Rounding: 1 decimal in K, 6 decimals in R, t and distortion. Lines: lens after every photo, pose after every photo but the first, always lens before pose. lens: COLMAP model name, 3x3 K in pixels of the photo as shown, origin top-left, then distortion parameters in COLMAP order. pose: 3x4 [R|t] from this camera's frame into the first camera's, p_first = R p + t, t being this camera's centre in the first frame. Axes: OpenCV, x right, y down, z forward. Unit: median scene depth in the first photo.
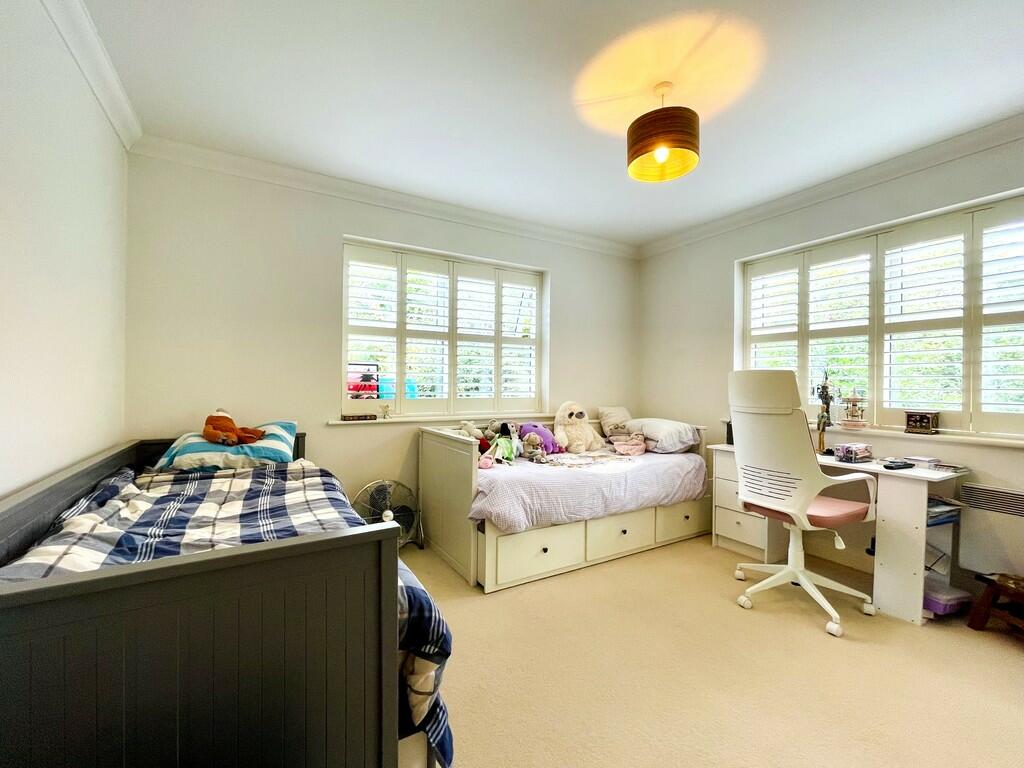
lens RADIAL K [[417.7, 0, 510.7], [0, 417.7, 385.8], [0, 0, 1]] dist [-0.001641, -0.000078]
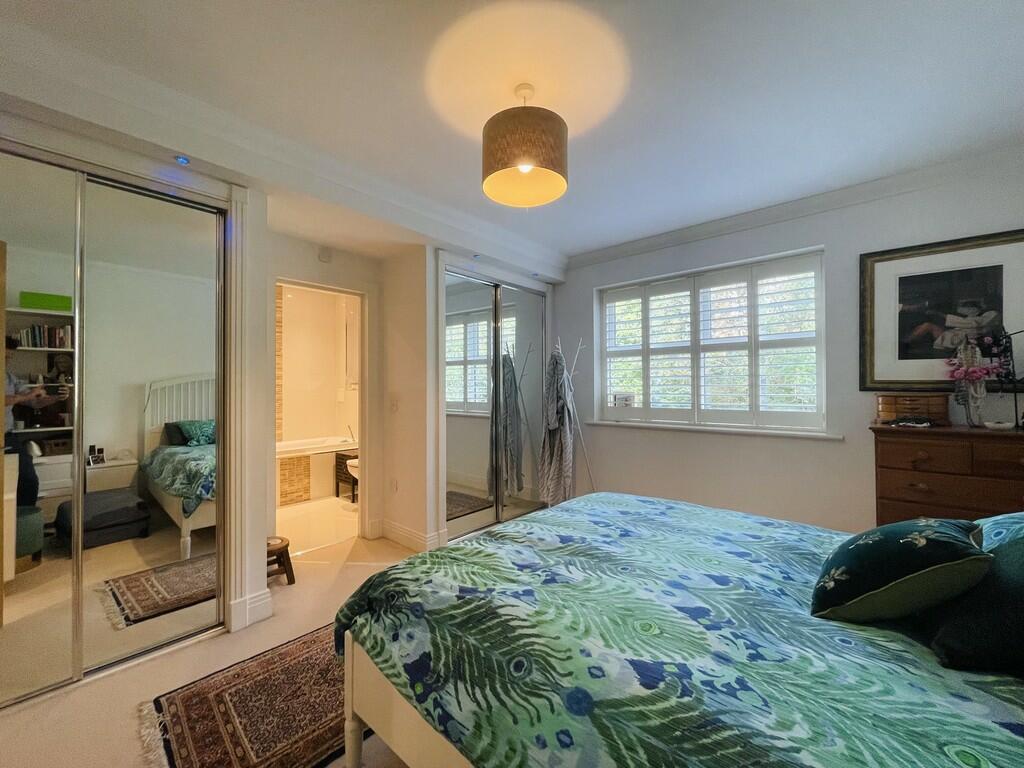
lens RADIAL K [[411.5, 0, 504.3], [0, 411.5, 383.1], [0, 0, 1]] dist [-0.000530, 0.000045]
pose [[0.300254, -0.013327, -0.953766, 0.693000], [0.012537, 0.999871, -0.010024, -0.031433], [0.953777, -0.008948, 0.300382, 0.249200]]
